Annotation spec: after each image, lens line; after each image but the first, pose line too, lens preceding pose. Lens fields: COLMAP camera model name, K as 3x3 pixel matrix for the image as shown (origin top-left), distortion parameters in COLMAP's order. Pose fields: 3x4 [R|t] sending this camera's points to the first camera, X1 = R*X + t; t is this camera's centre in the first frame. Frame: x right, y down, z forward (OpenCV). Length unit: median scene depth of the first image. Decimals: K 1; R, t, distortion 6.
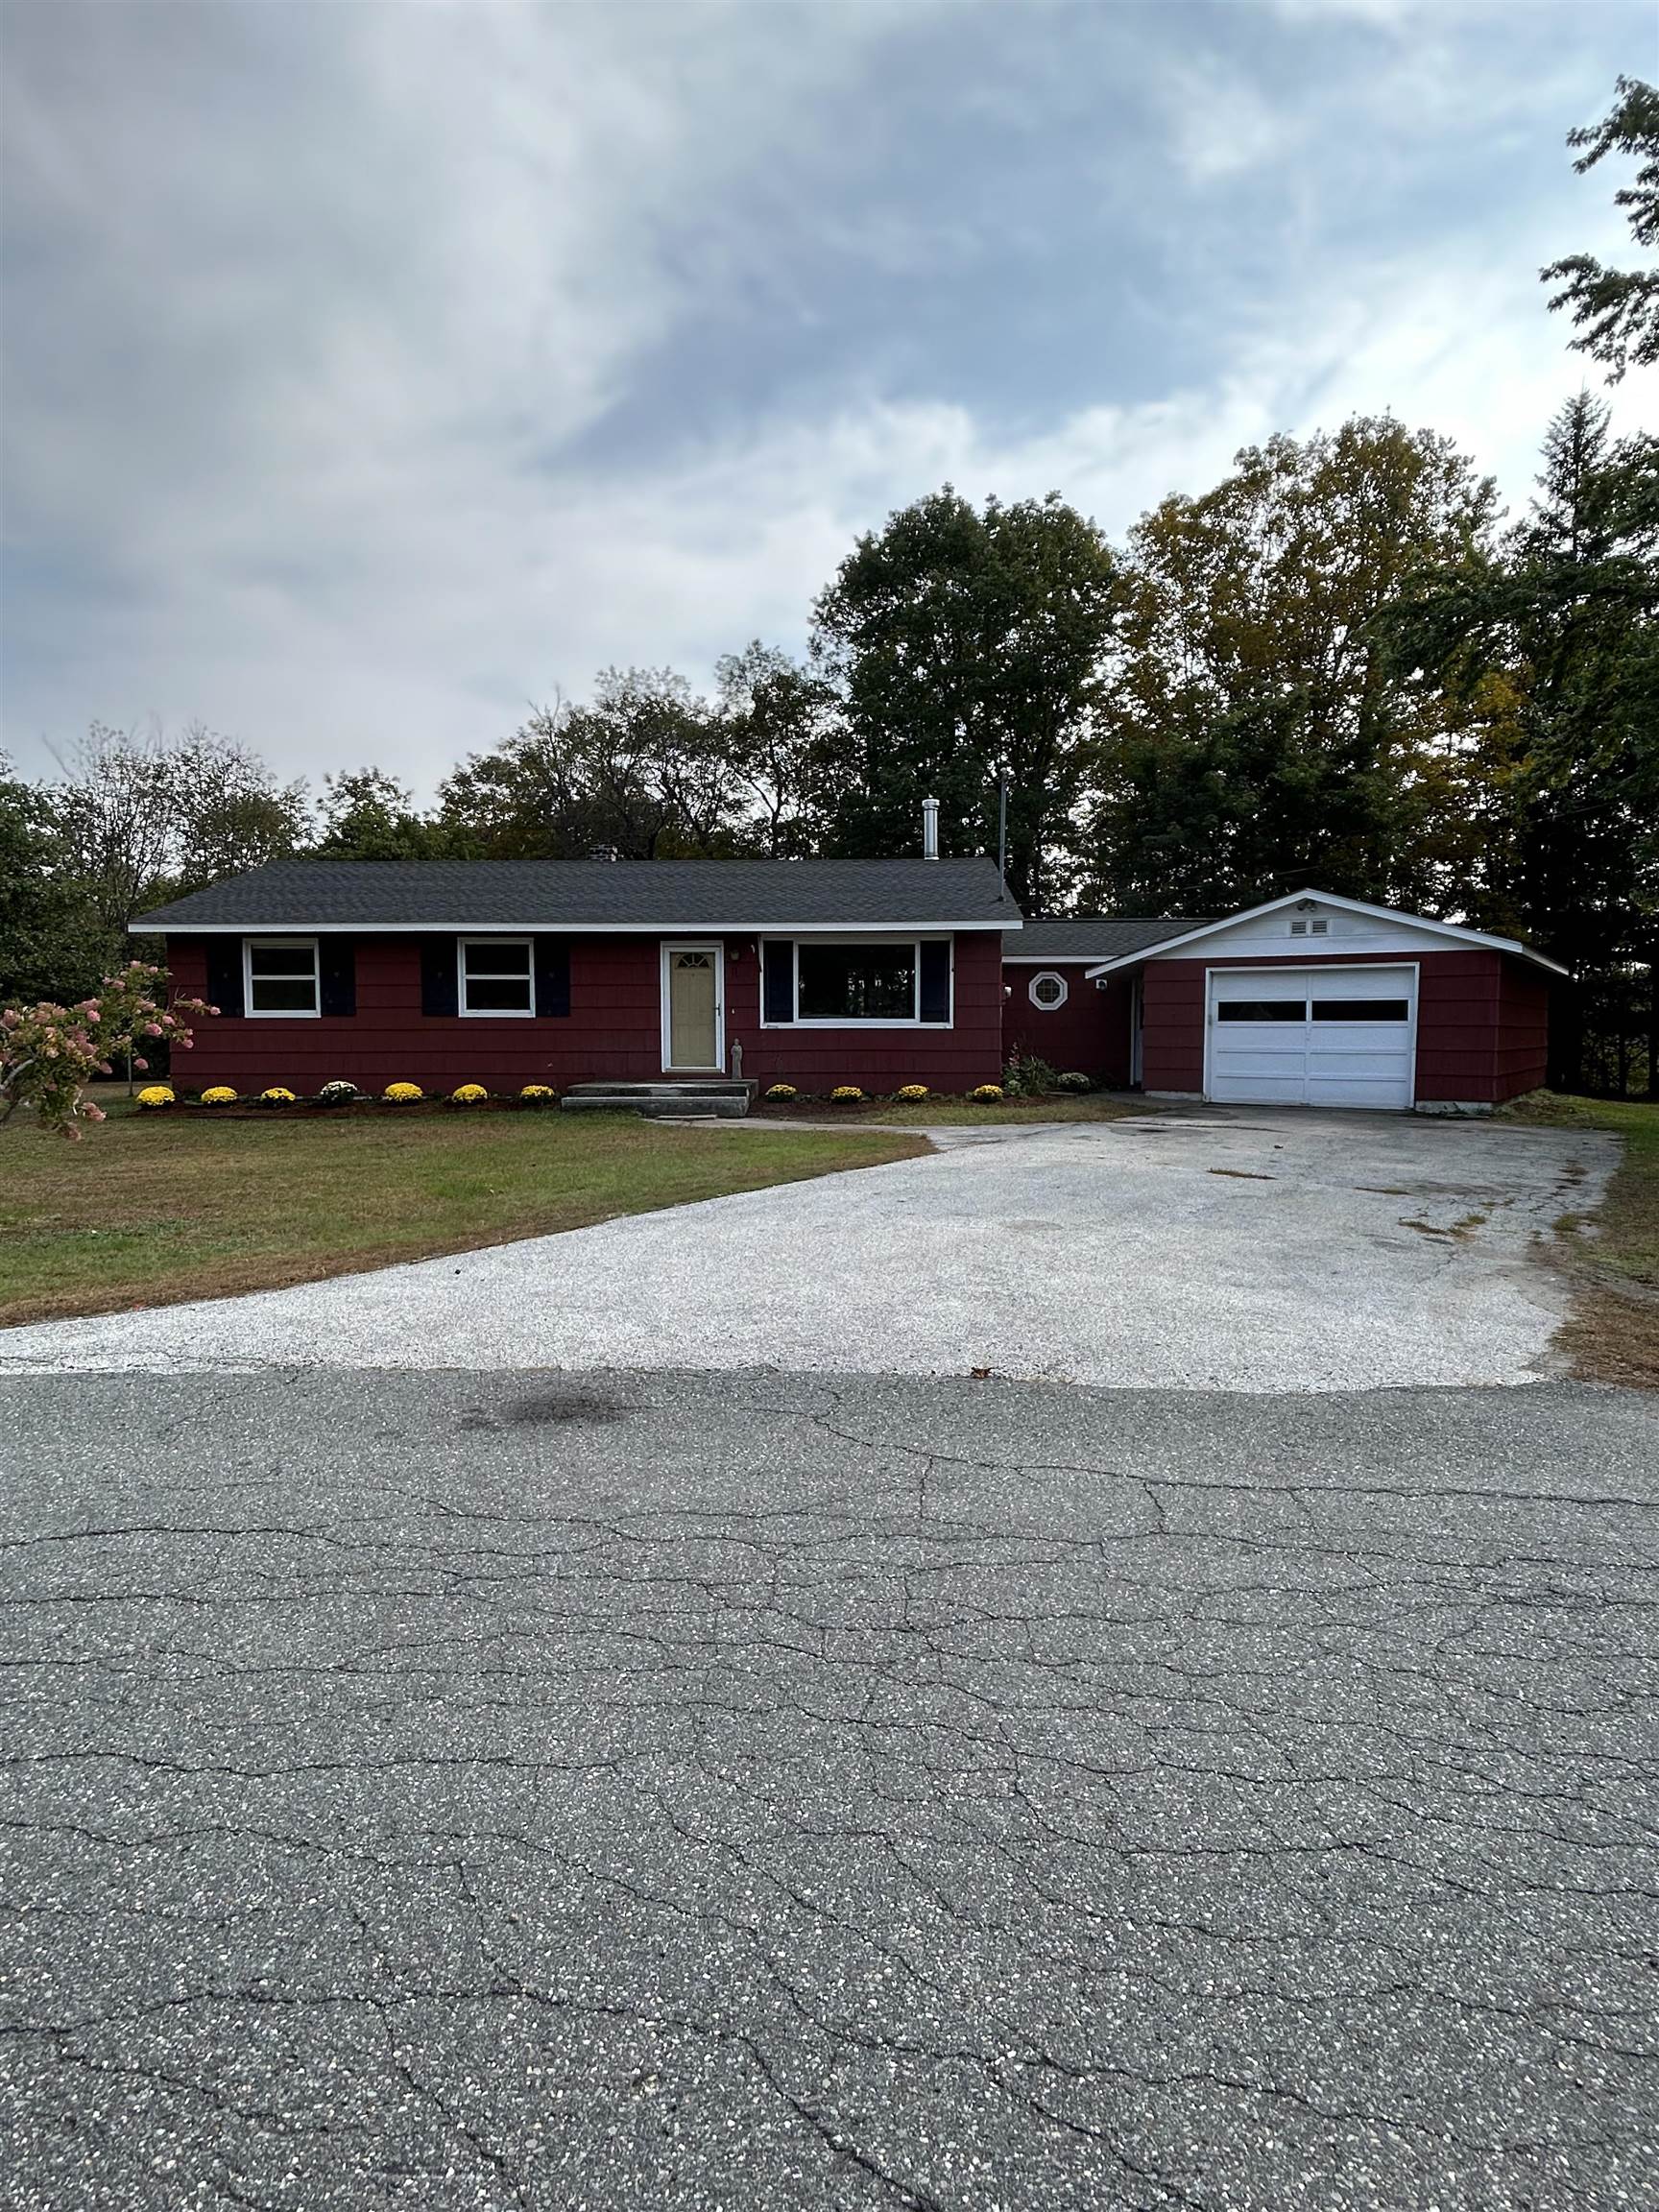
lens RADIAL K [[1184.5, 0, 820.6], [0, 1184.5, 1108.2], [0, 0, 1]] dist [0.001972, 0.000186]
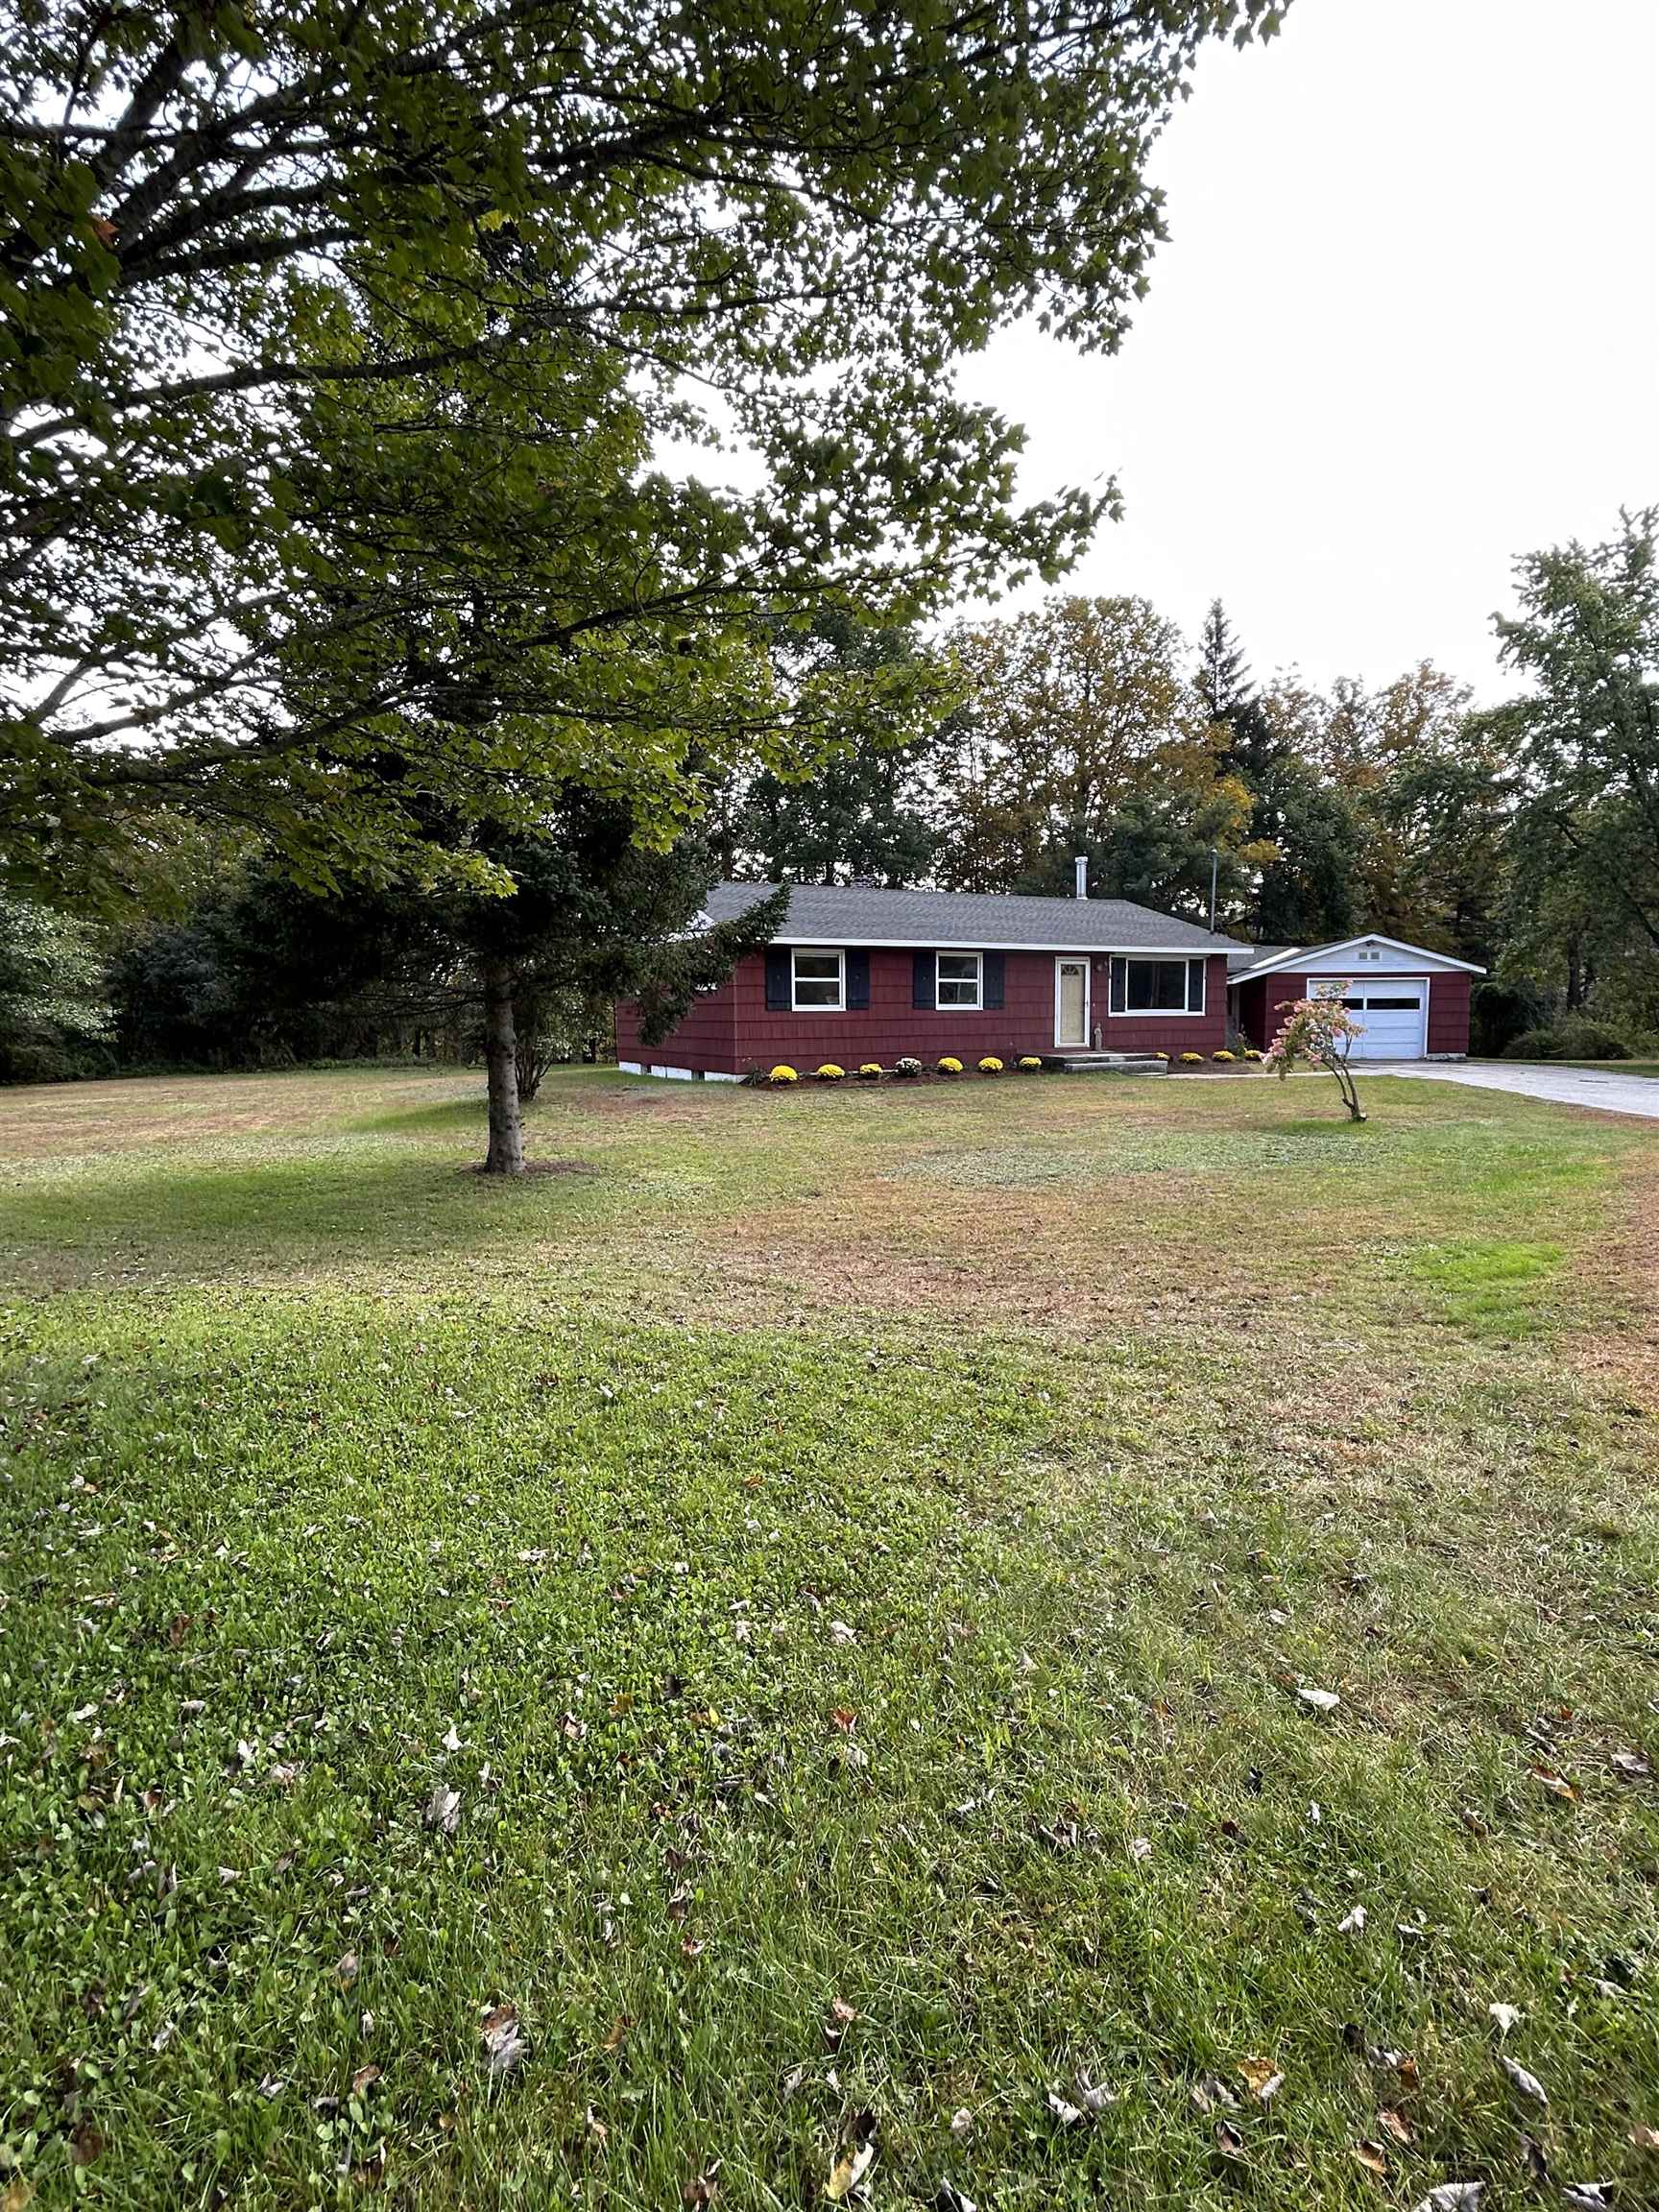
lens RADIAL K [[1163.9, 0, 827.3], [0, 1163.9, 1117.0], [0, 0, 1]] dist [-0.002278, -0.000280]
pose [[0.870938, -0.049786, 0.488864, -1.075918], [0.041490, 0.998752, 0.027796, 0.003024], [-0.489638, -0.003925, 0.871917, -0.097362]]
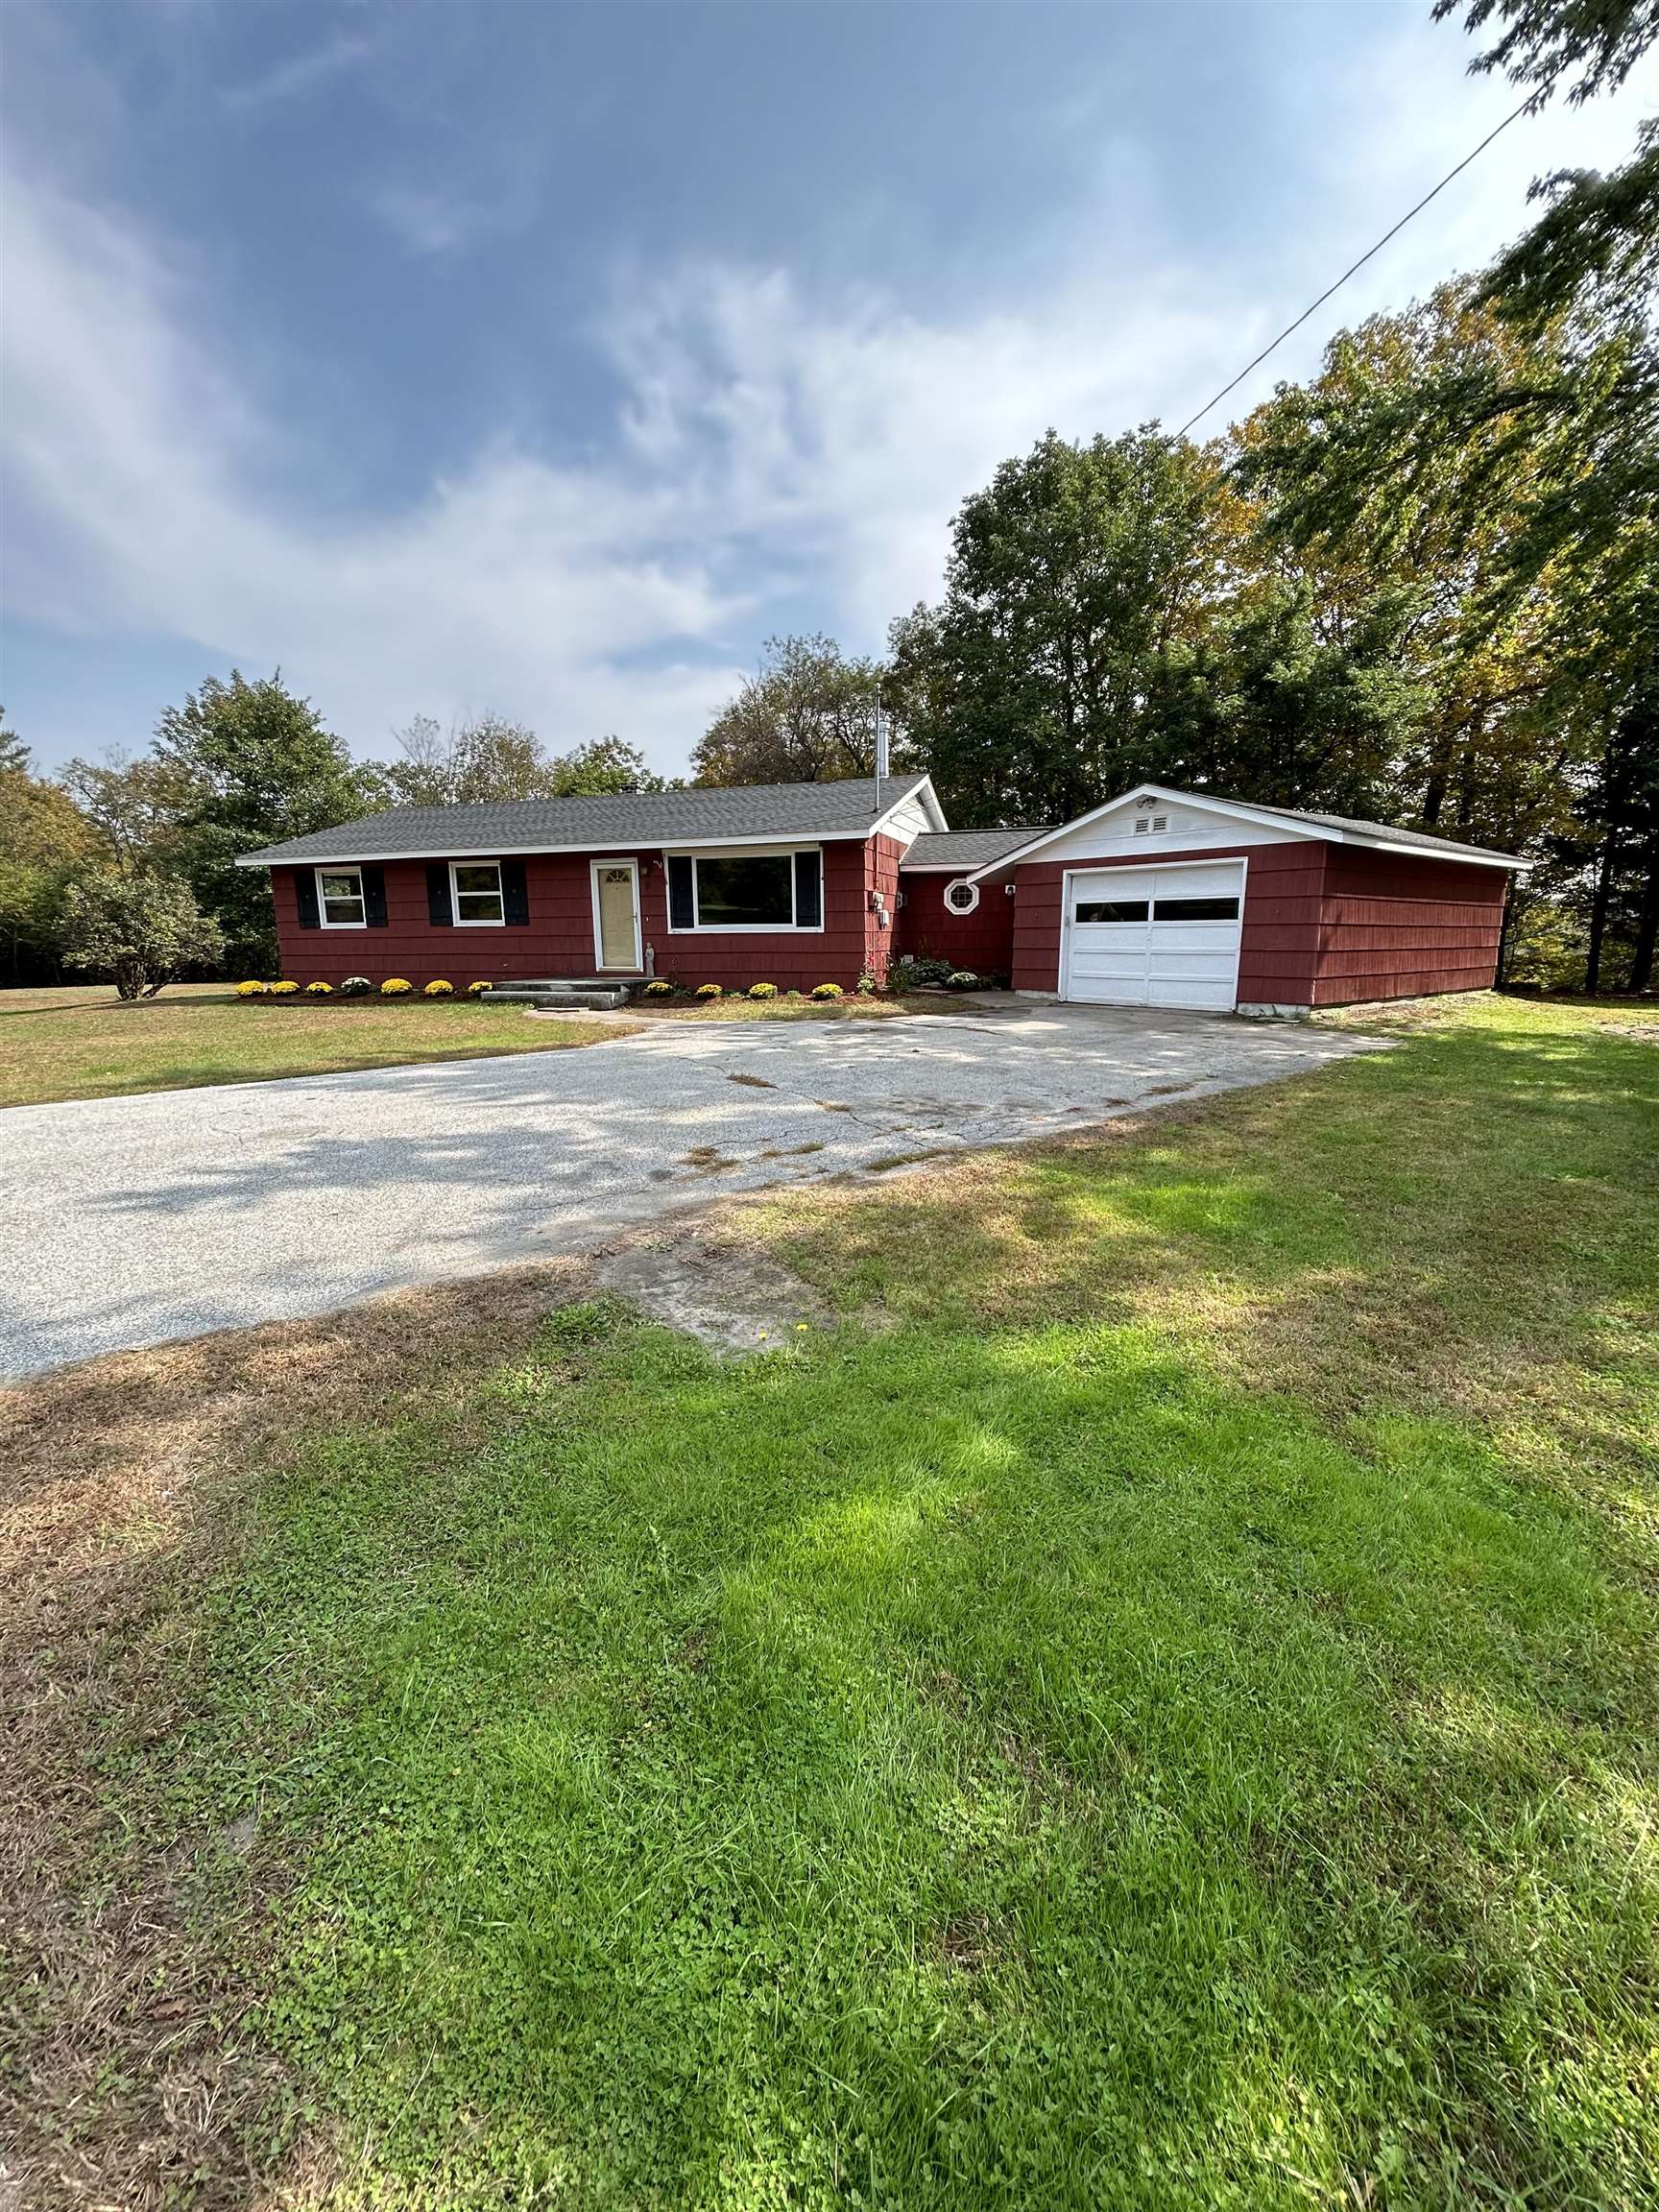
lens RADIAL K [[887.5, 0, 825.0], [0, 887.5, 1115.6], [0, 0, 1]] dist [-0.004030, 0.001097]
pose [[0.960813, 0.047414, -0.273111, 0.347834], [-0.011046, 0.991029, 0.133190, -0.007348], [0.276976, -0.124954, 0.952718, 0.181580]]
